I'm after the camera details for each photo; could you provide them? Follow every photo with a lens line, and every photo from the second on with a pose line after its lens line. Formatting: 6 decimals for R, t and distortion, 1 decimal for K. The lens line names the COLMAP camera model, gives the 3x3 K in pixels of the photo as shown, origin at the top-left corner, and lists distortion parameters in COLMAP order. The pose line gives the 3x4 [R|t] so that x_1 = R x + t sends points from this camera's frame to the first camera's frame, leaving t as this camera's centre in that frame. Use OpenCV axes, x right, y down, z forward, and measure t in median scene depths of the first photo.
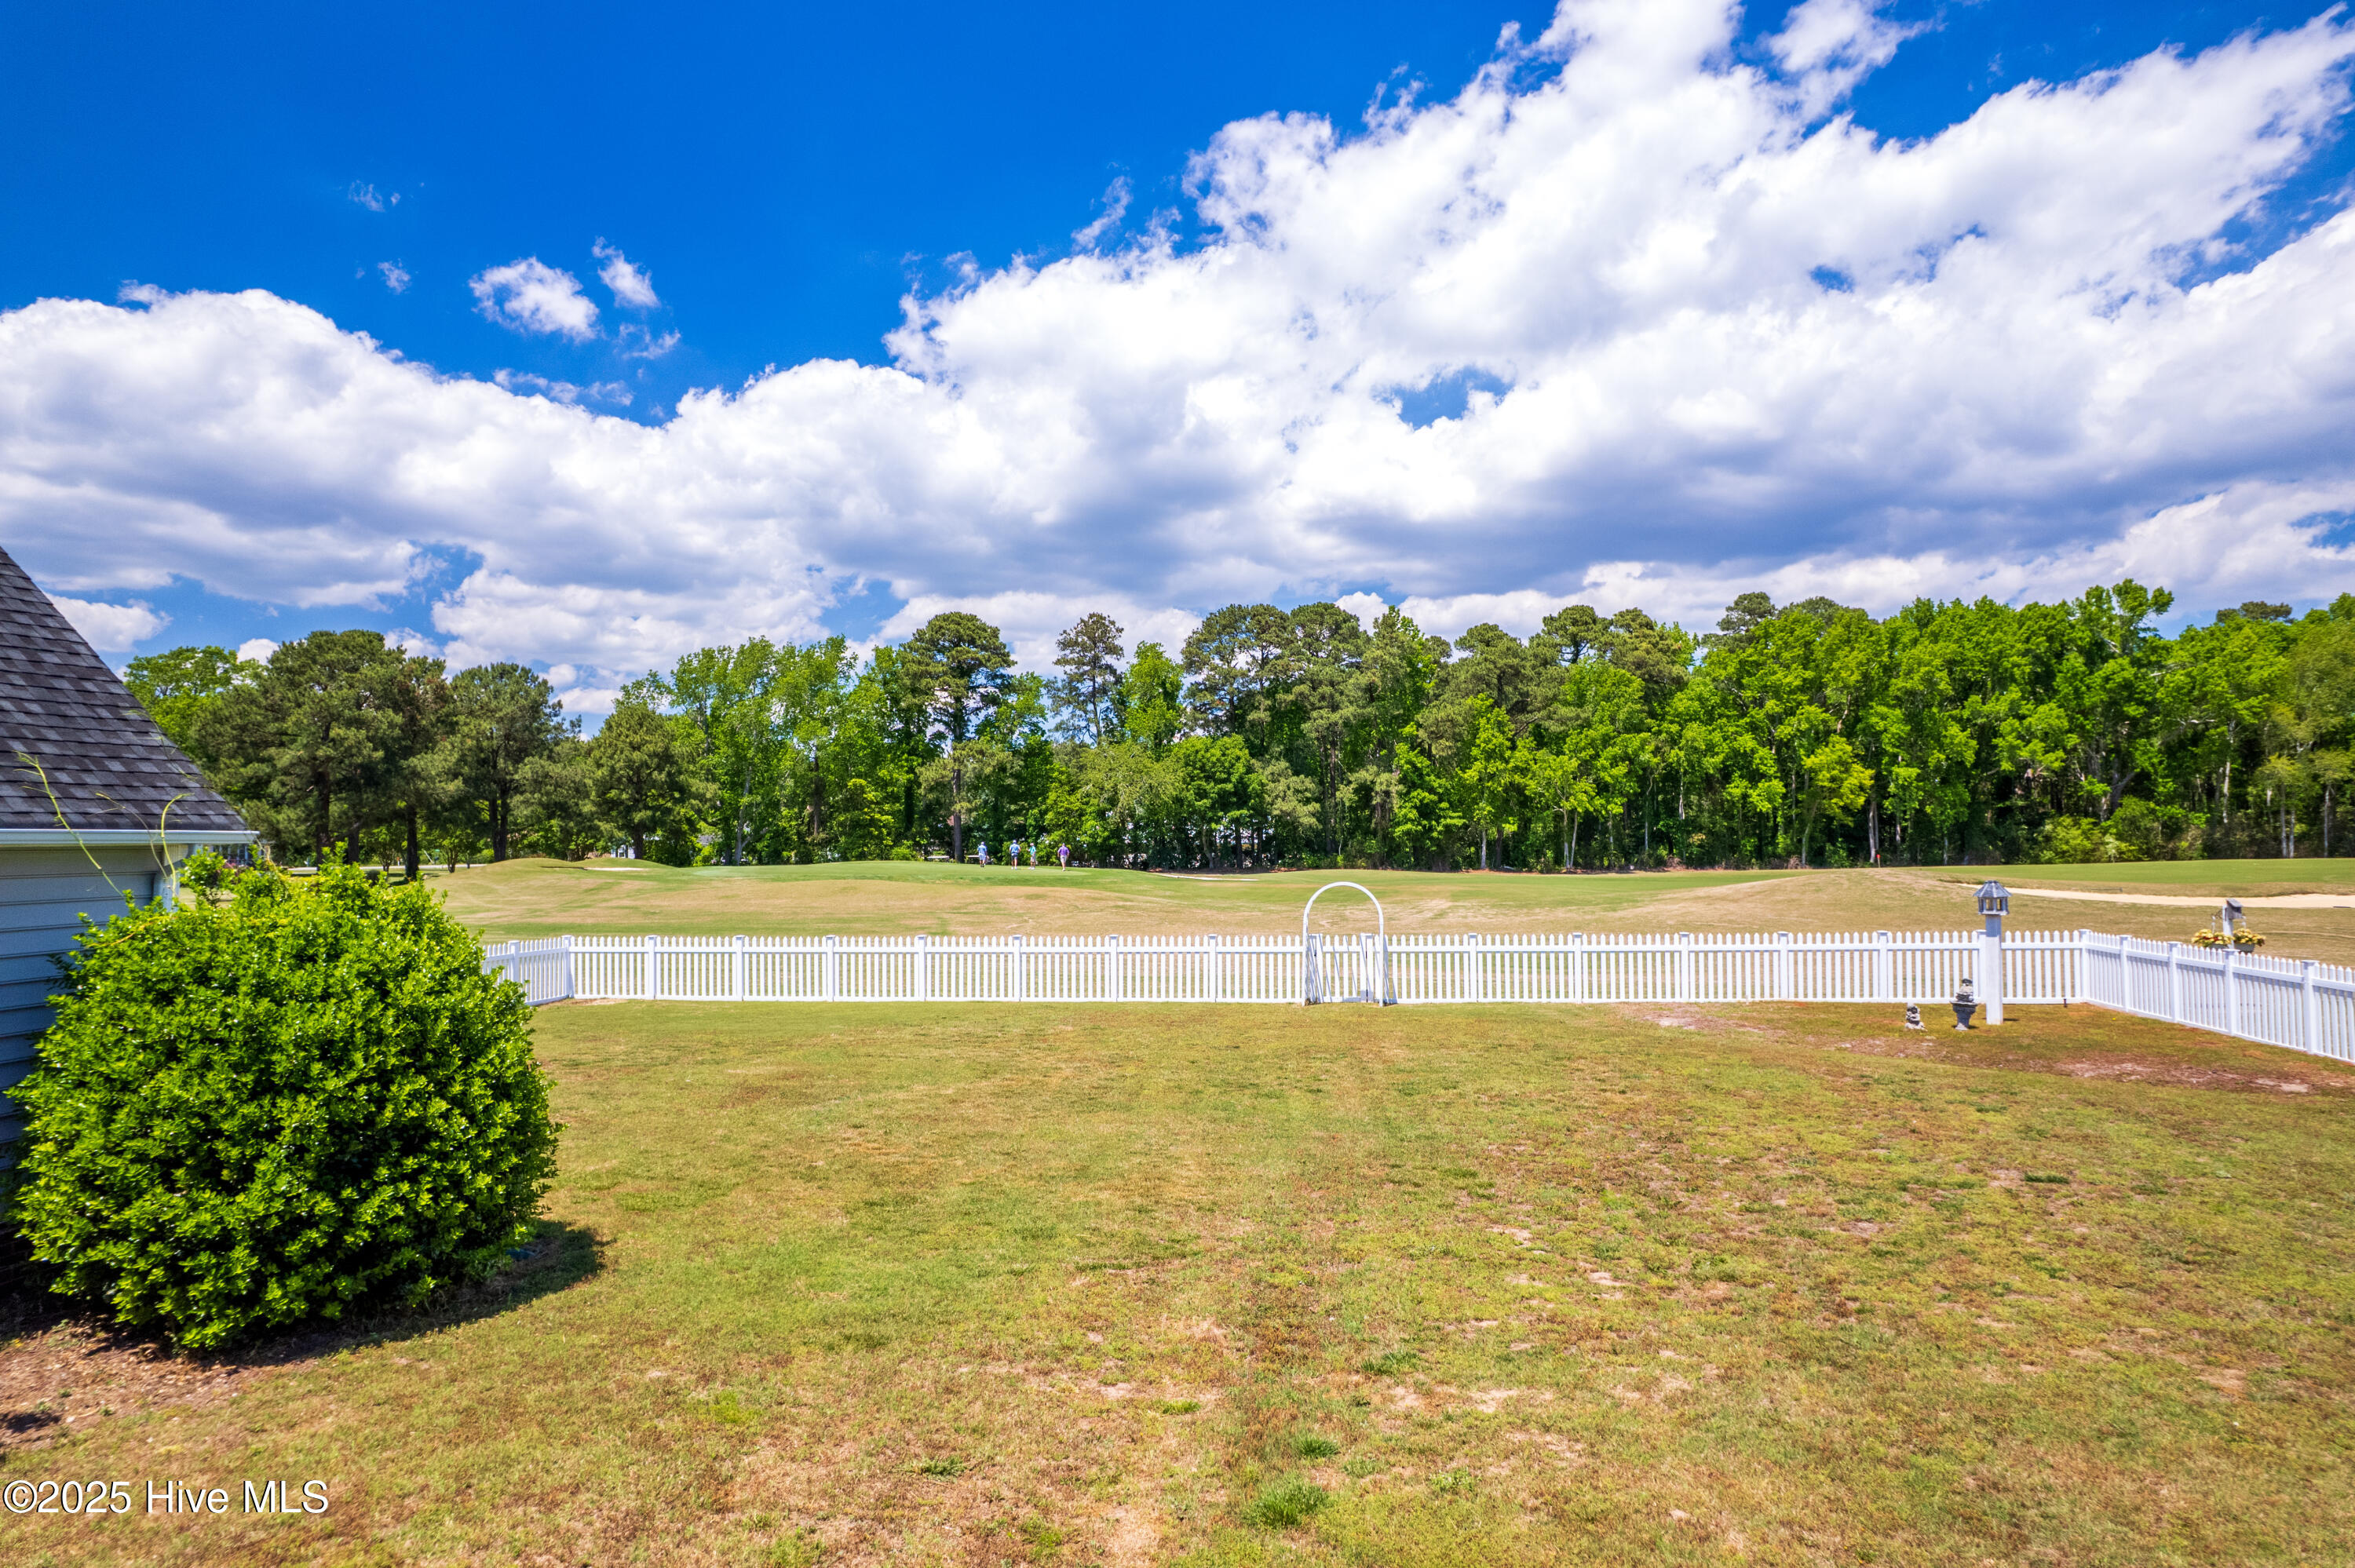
lens RADIAL K [[1504.3, 0, 1175.6], [0, 1504.3, 783.0], [0, 0, 1]] dist [-0.079086, 0.074819]
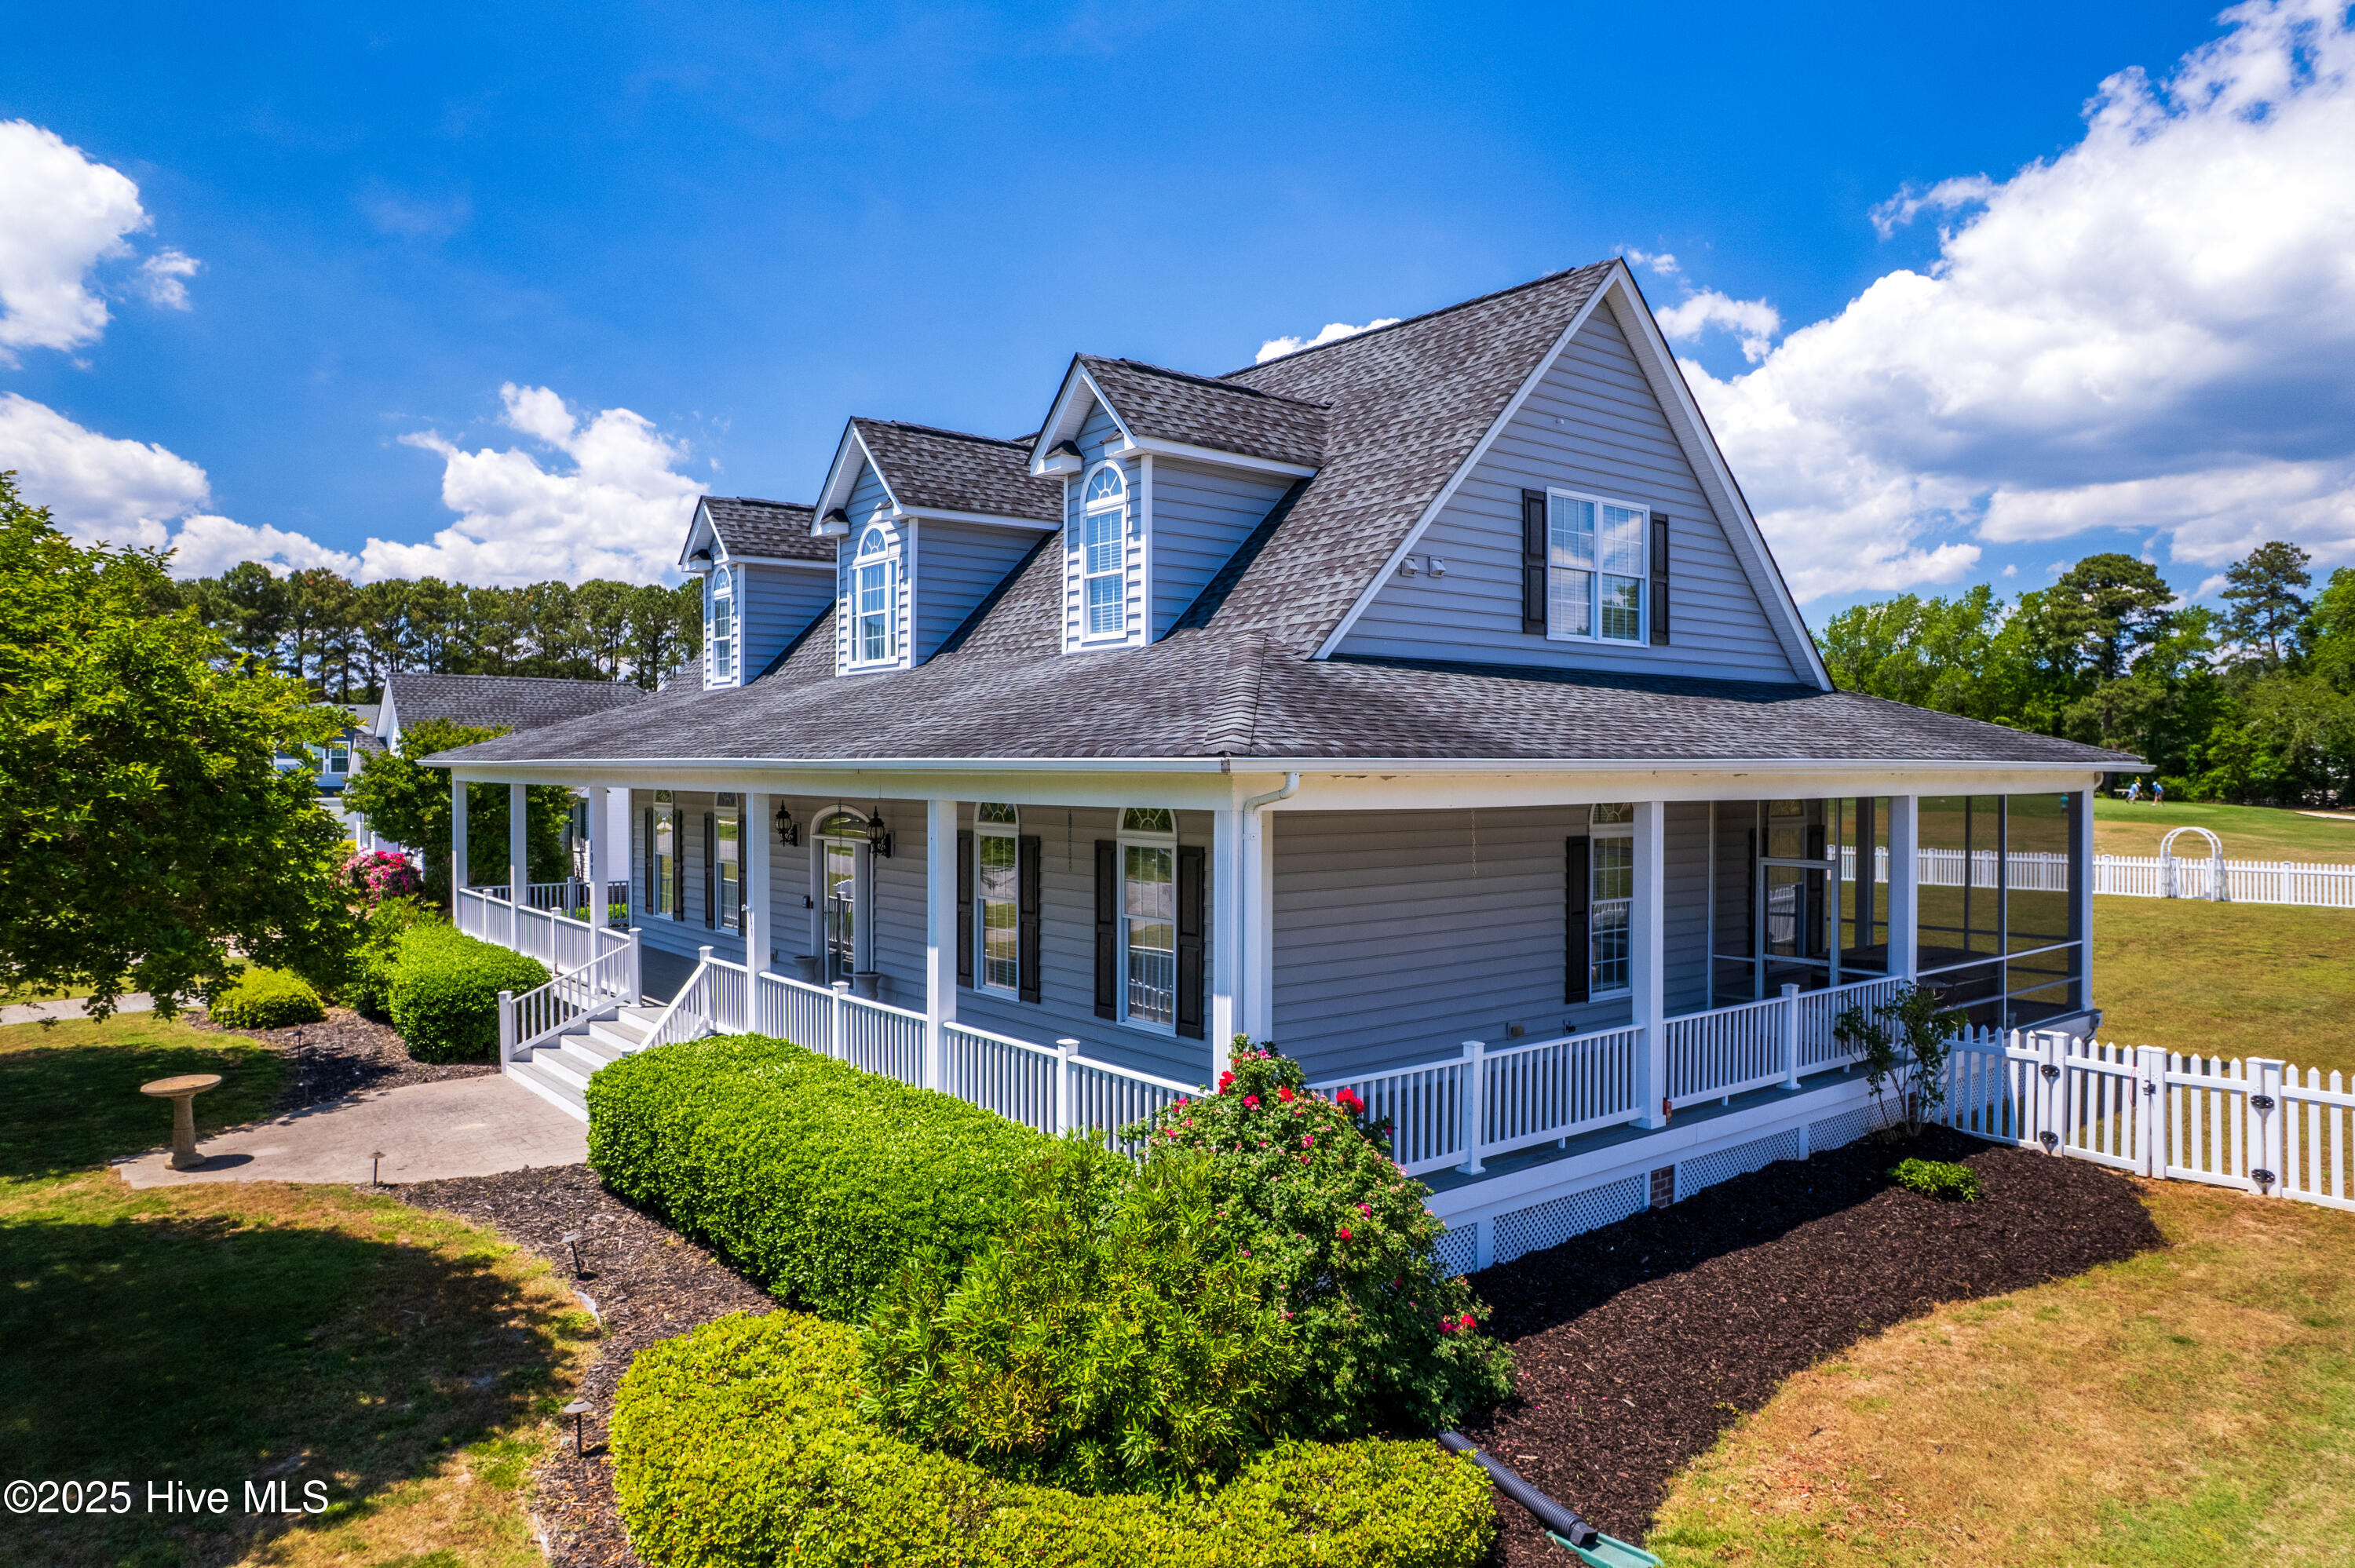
lens RADIAL K [[1511.4, 0, 1172.0], [0, 1511.4, 778.7], [0, 0, 1]] dist [-0.078097, 0.073591]
pose [[0.732685, 0.012338, -0.680456, 0.078144], [0.022125, 0.998875, 0.041935, -0.016190], [0.680208, -0.045780, 0.731588, -0.192273]]
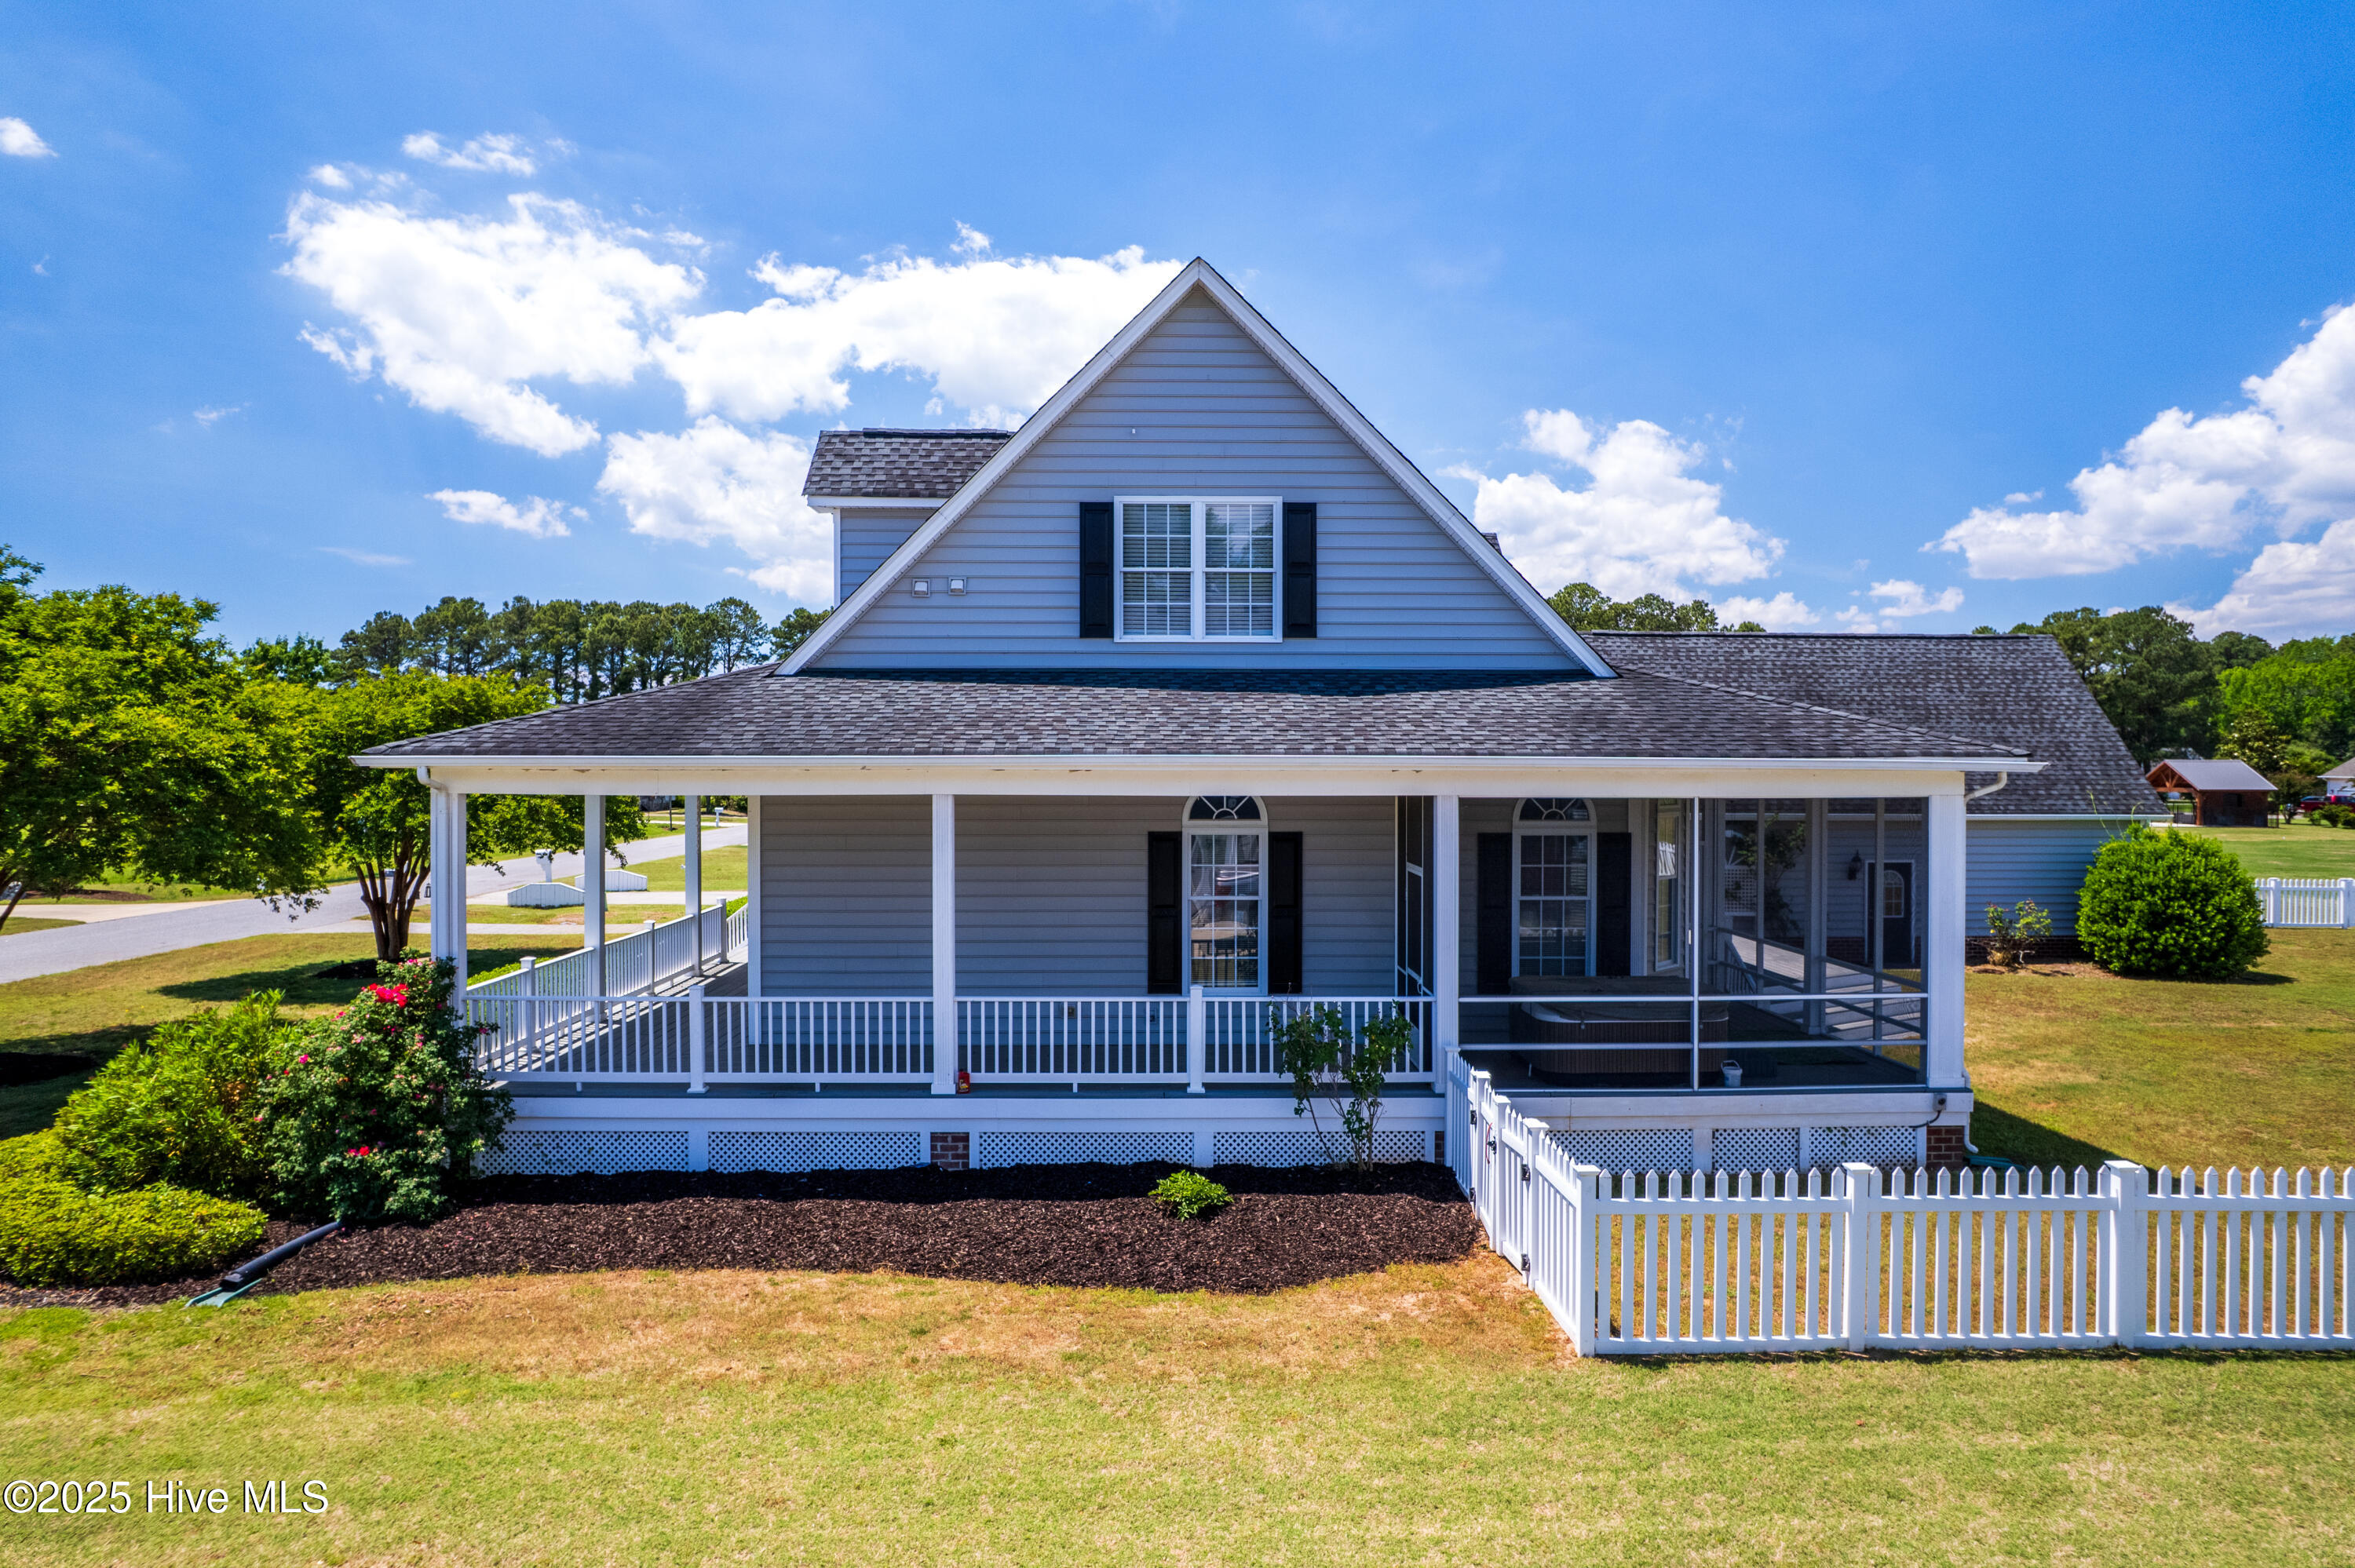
lens RADIAL K [[1522.9, 0, 1179.1], [0, 1522.9, 787.3], [0, 0, 1]] dist [-0.077668, 0.080950]
pose [[0.171886, 0.022104, -0.984869, 0.142643], [0.035107, 0.998976, 0.028548, -0.013035], [0.984491, -0.039483, 0.170934, -0.102991]]
